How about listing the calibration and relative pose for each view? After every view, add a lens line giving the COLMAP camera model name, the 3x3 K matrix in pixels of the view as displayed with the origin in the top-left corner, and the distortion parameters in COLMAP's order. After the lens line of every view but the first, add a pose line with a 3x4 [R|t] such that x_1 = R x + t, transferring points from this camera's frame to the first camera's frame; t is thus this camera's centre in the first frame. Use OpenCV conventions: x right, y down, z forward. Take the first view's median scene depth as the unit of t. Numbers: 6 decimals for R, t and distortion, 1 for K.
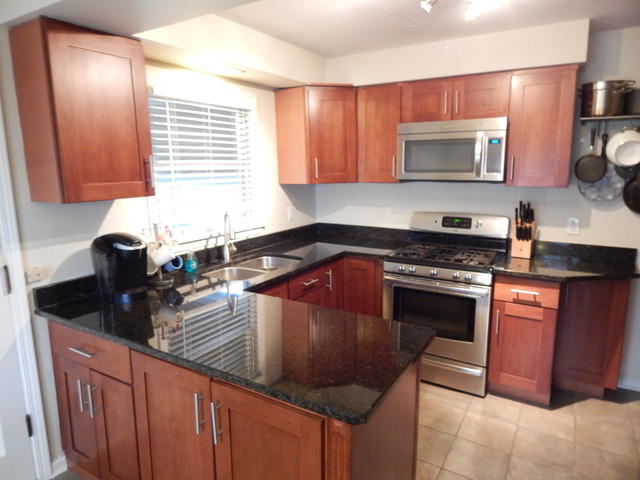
lens RADIAL K [[423.1, 0, 320.7], [0, 423.1, 240.9], [0, 0, 1]] dist [-0.002014, -0.002583]
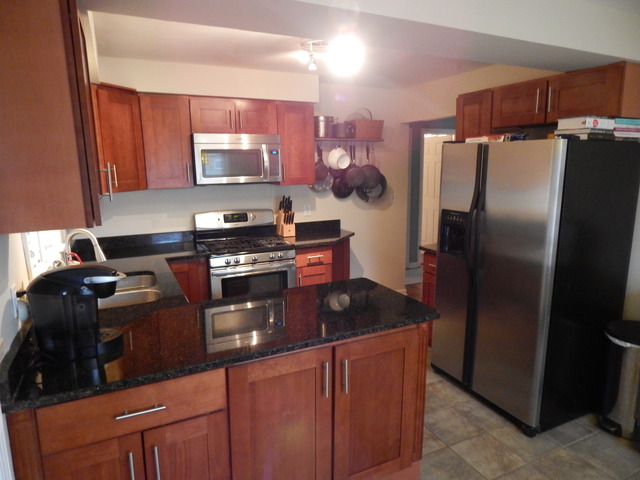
lens RADIAL K [[423.1, 0, 319.4], [0, 423.1, 238.1], [0, 0, 1]] dist [-0.002014, -0.002583]
pose [[0.529345, -0.147209, 0.835538, -0.635903], [0.162129, 0.984234, 0.070692, -0.037539], [-0.832771, 0.098045, 0.544866, 0.168920]]
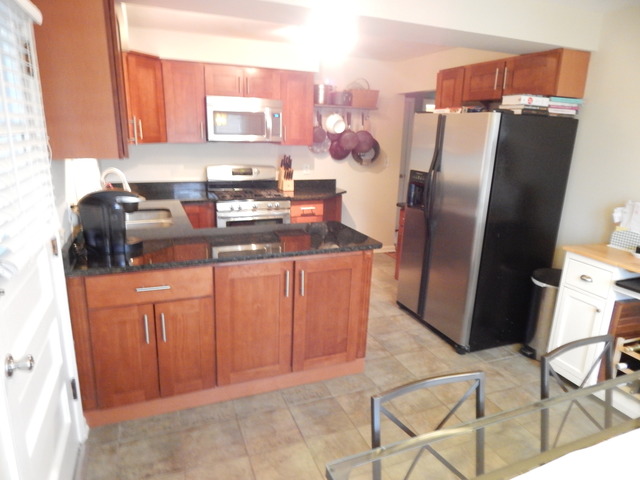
lens RADIAL K [[423.1, 0, 321.6], [0, 423.1, 239.9], [0, 0, 1]] dist [-0.002014, -0.002583]
pose [[0.576967, -0.181532, 0.796339, -0.761439], [0.115784, 0.983320, 0.140268, 0.012388], [-0.808519, 0.011273, 0.588362, -0.033410]]
